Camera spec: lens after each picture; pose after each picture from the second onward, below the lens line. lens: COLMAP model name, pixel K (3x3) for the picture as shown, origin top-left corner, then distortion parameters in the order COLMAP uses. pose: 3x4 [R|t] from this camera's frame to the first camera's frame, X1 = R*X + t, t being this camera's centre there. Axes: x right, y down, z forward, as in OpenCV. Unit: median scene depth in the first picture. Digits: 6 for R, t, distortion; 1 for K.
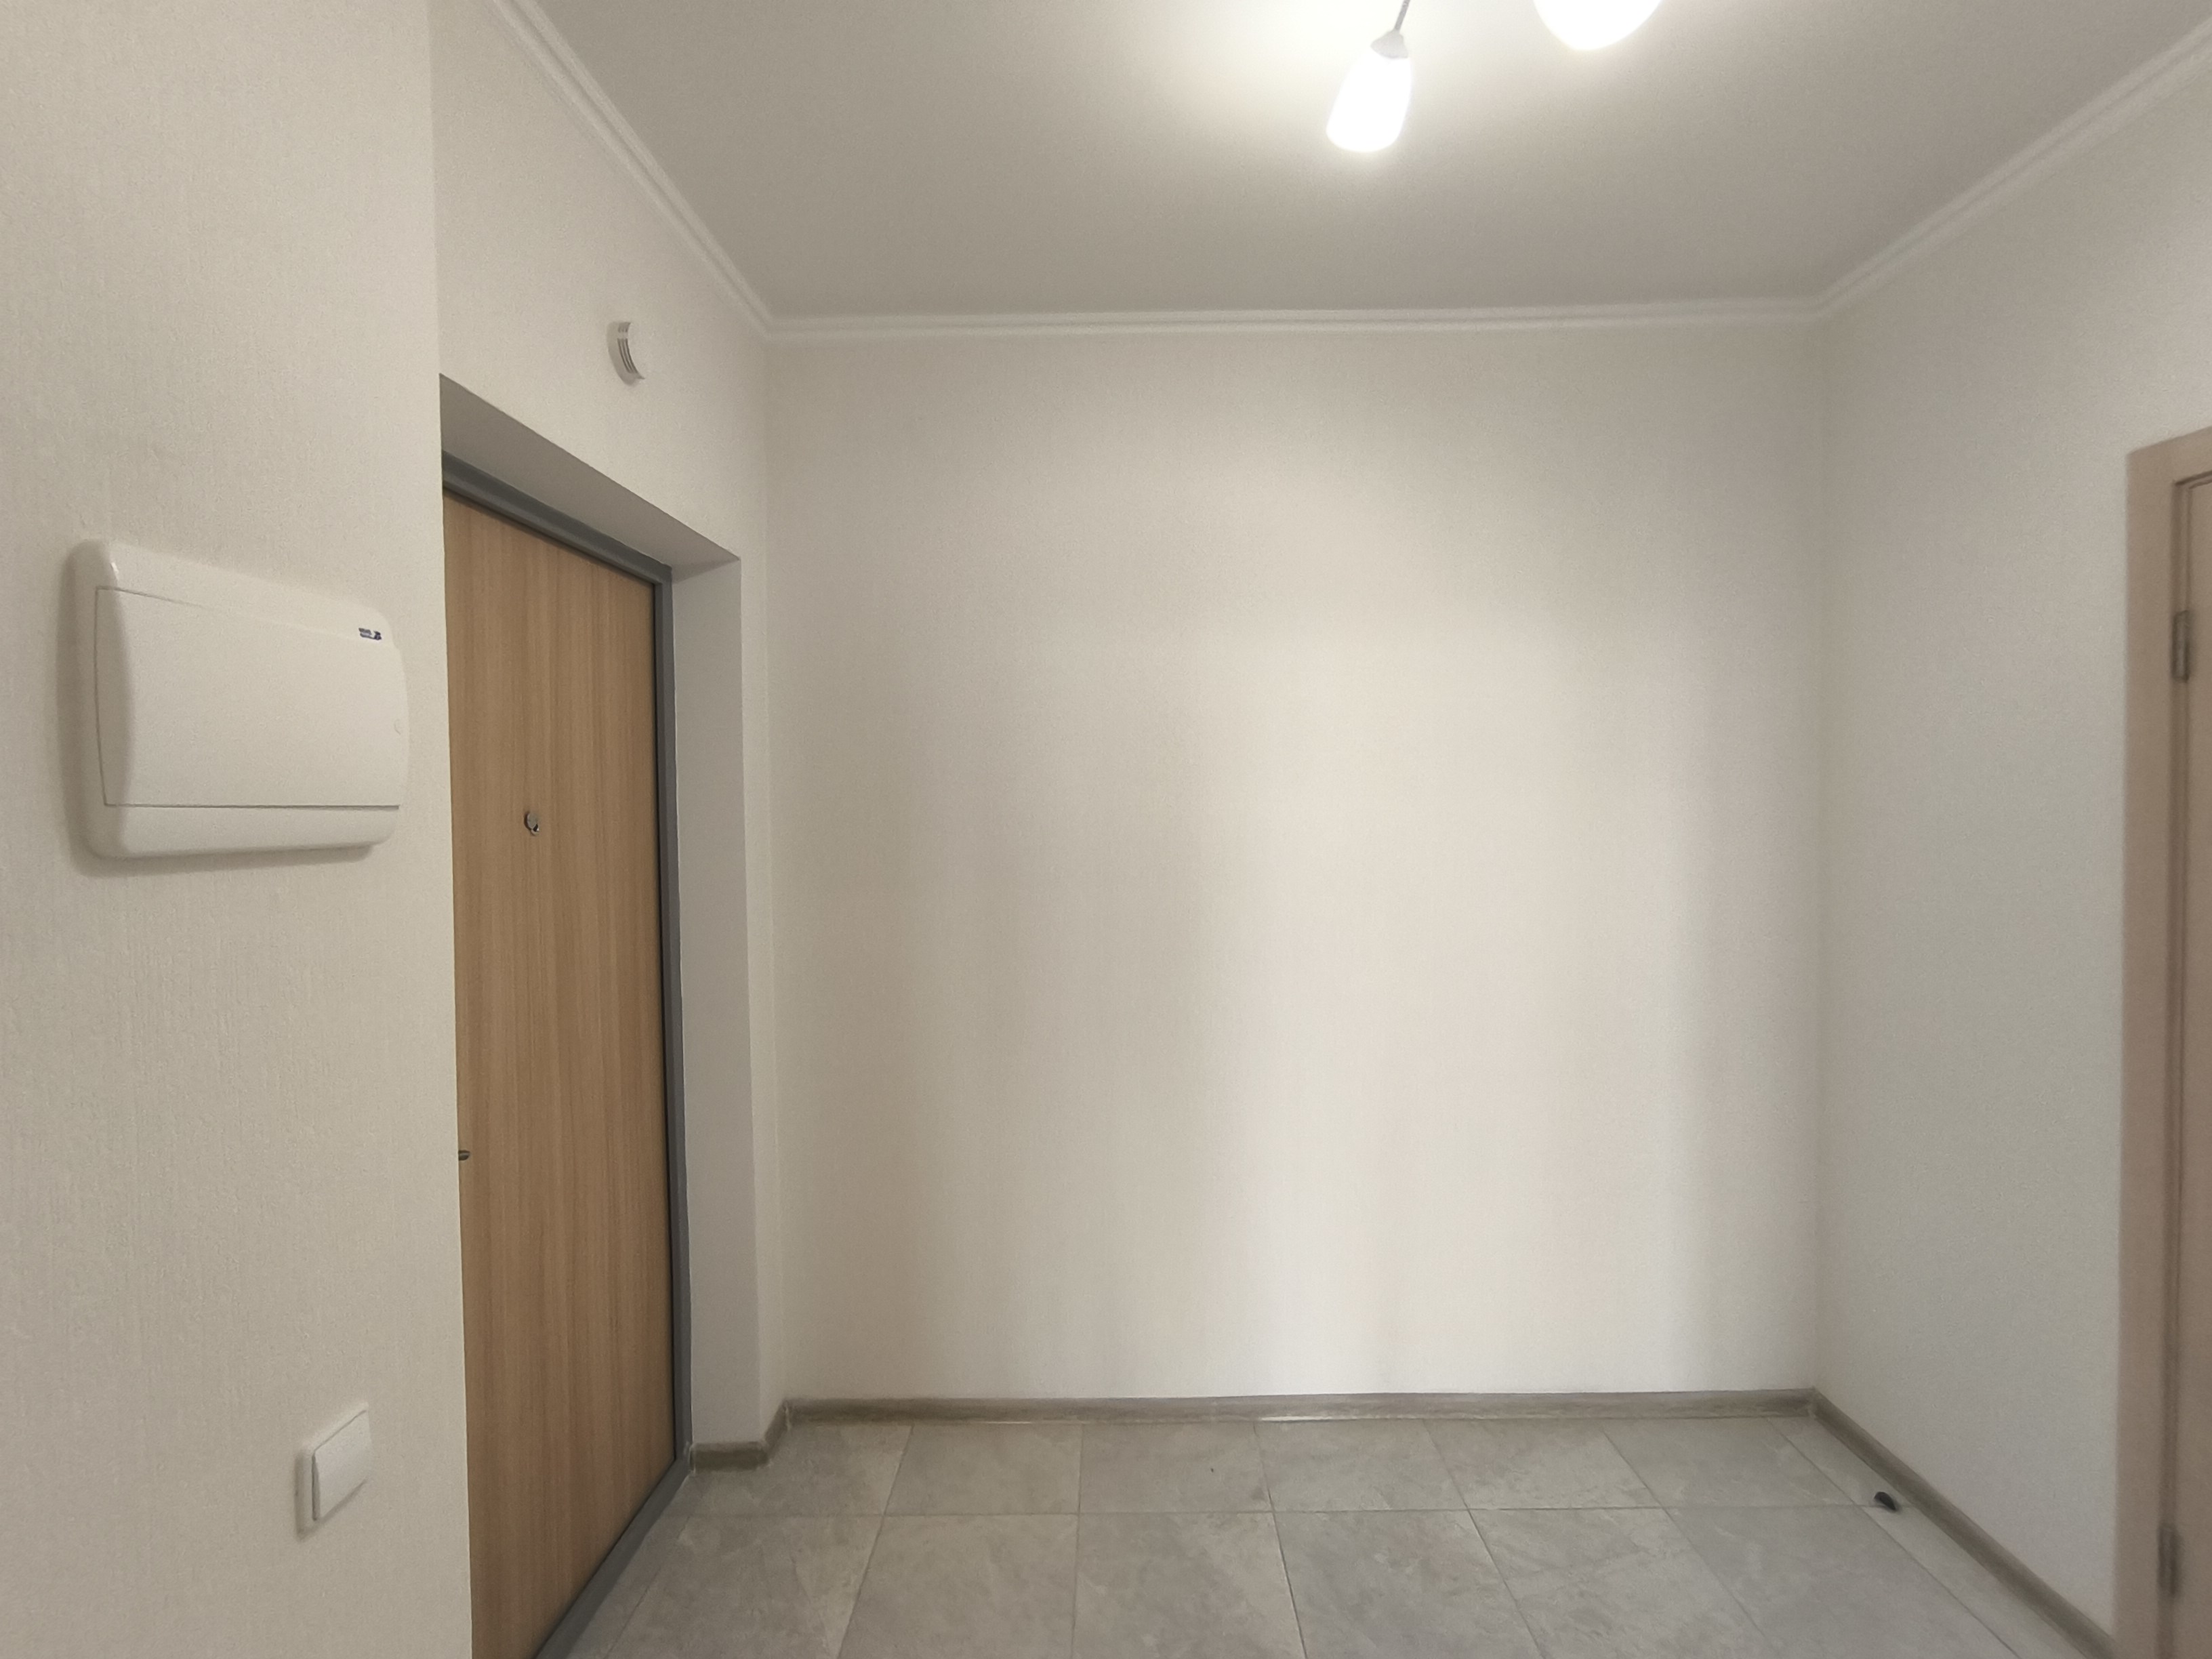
lens RADIAL K [[1014.5, 0, 1099.6], [0, 1014.5, 833.2], [0, 0, 1]] dist [-0.025260, 0.028135]
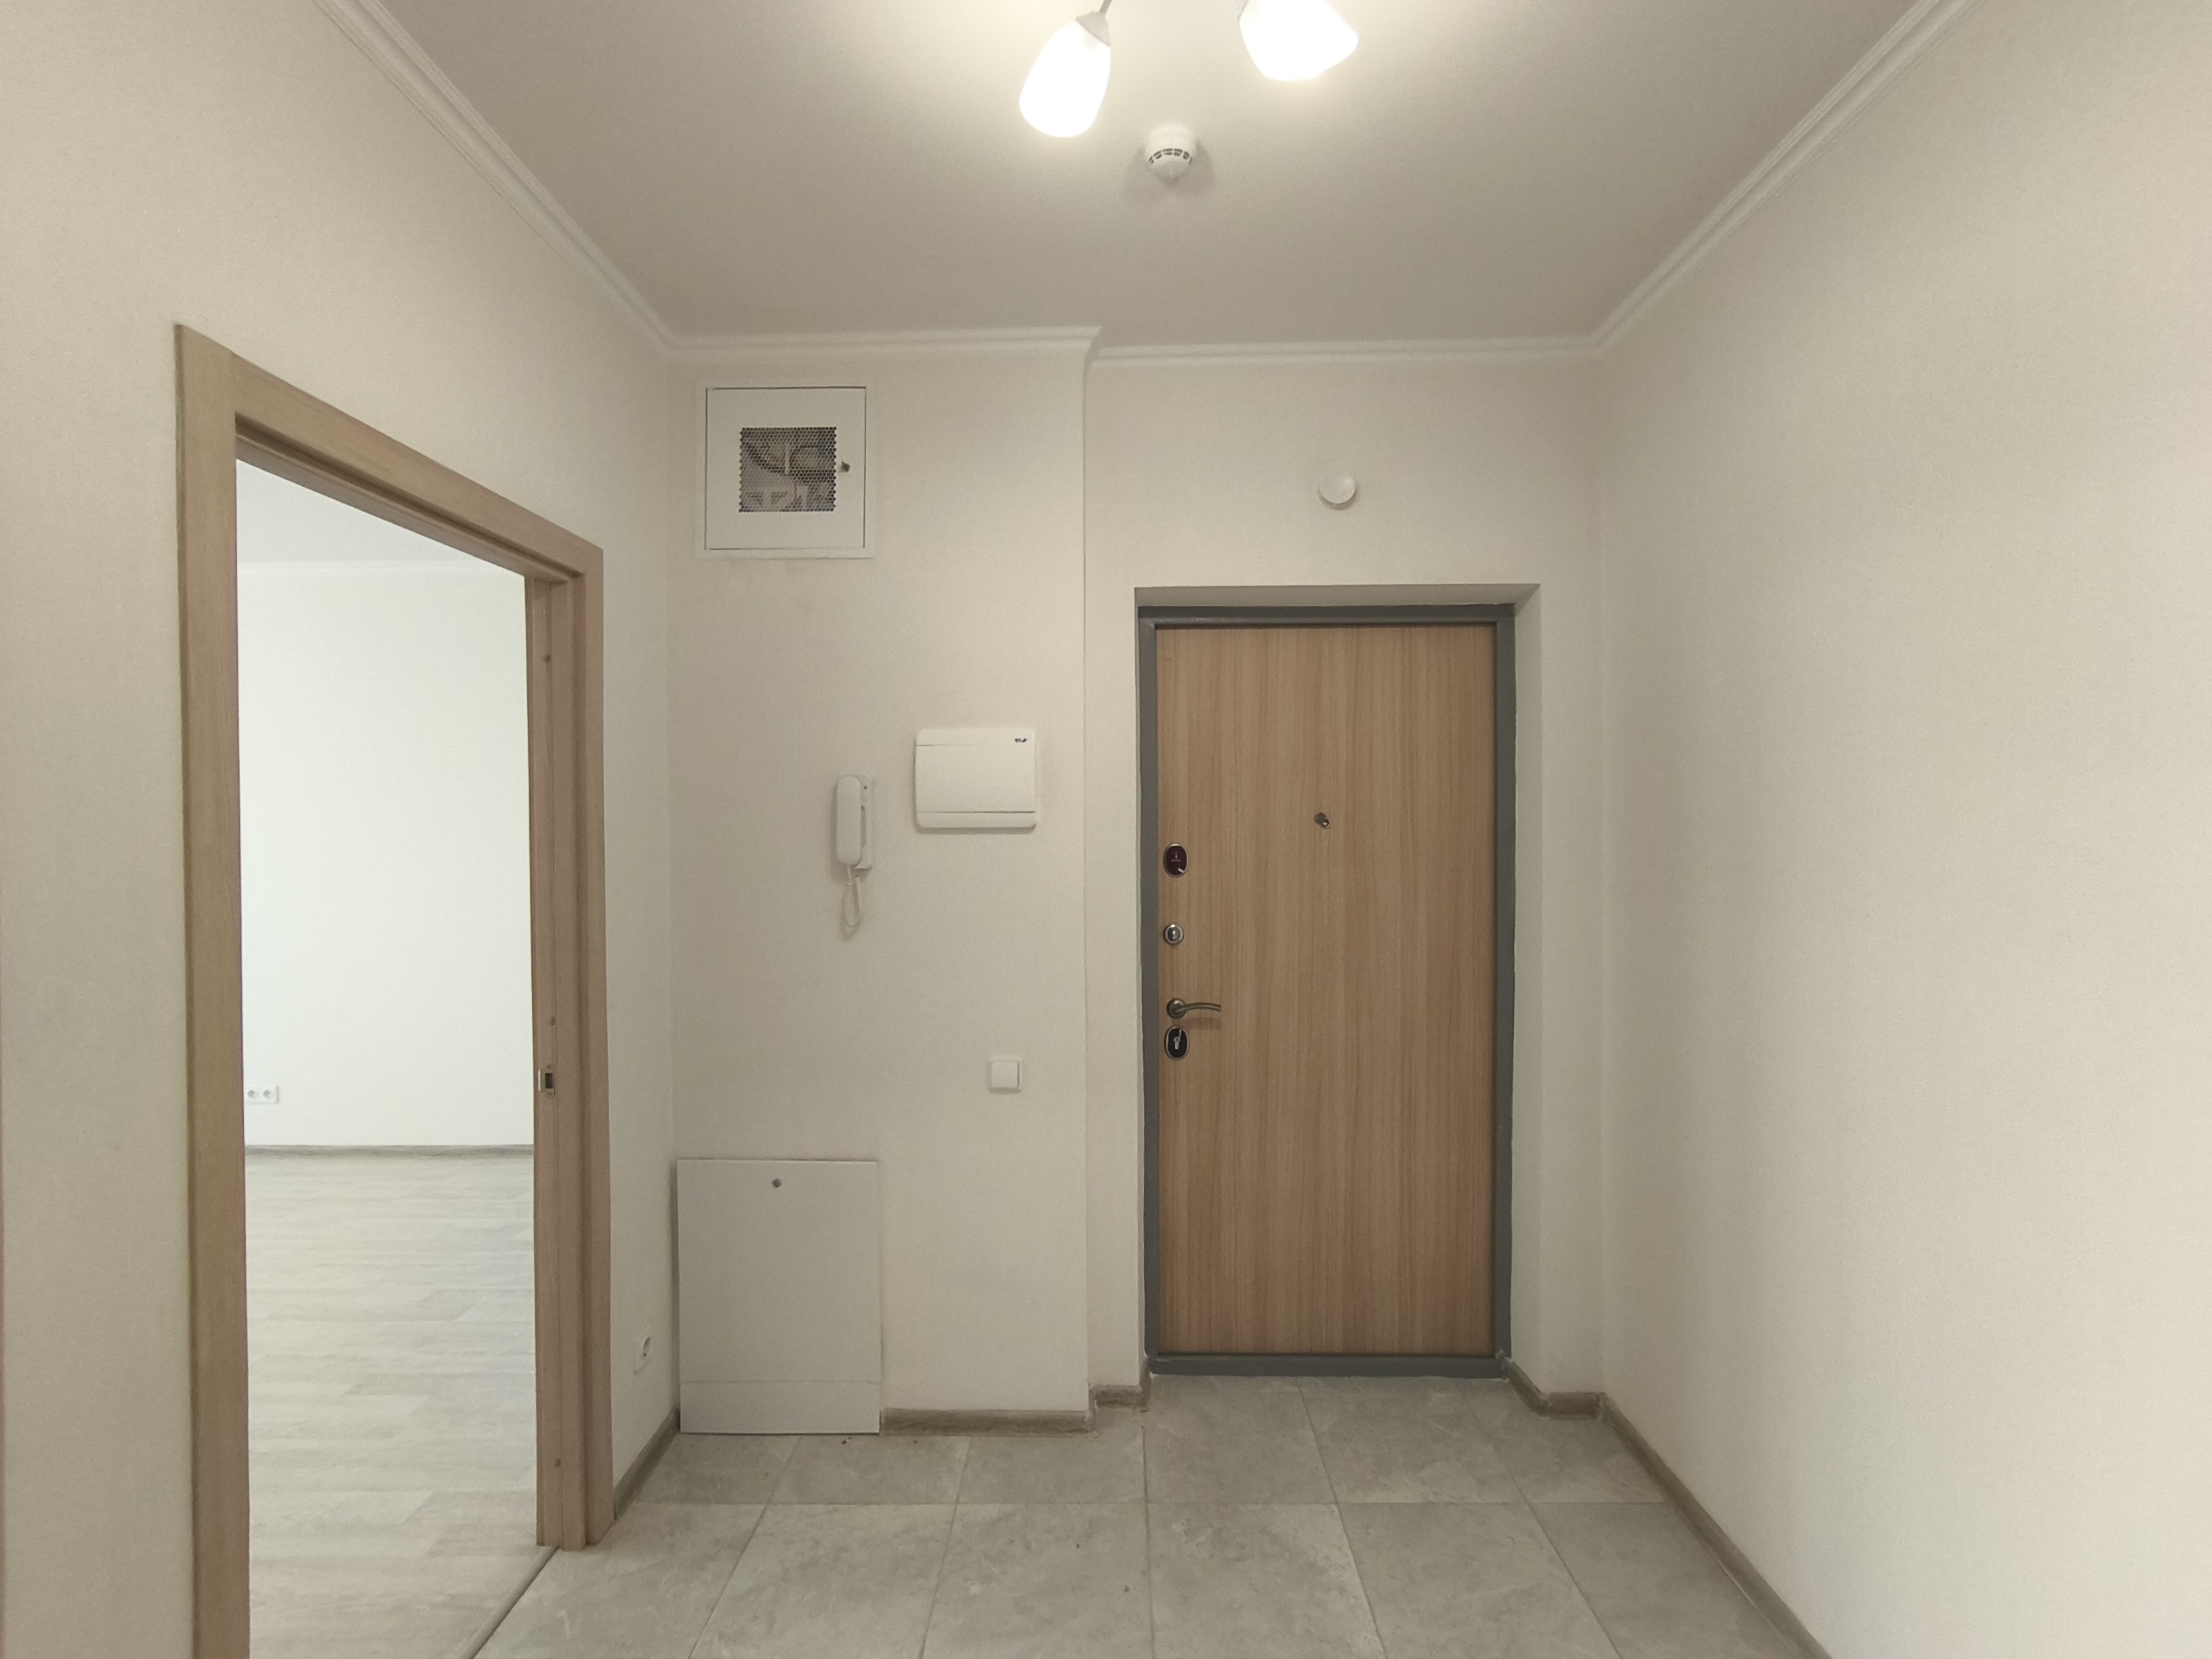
lens RADIAL K [[1014.5, 0, 1099.6], [0, 1014.5, 833.2], [0, 0, 1]] dist [-0.025260, 0.028135]
pose [[0.014268, 0.042860, -0.998979, 0.815463], [-0.023931, 0.998809, 0.042511, -0.040697], [0.999612, 0.023300, 0.015276, 0.558784]]
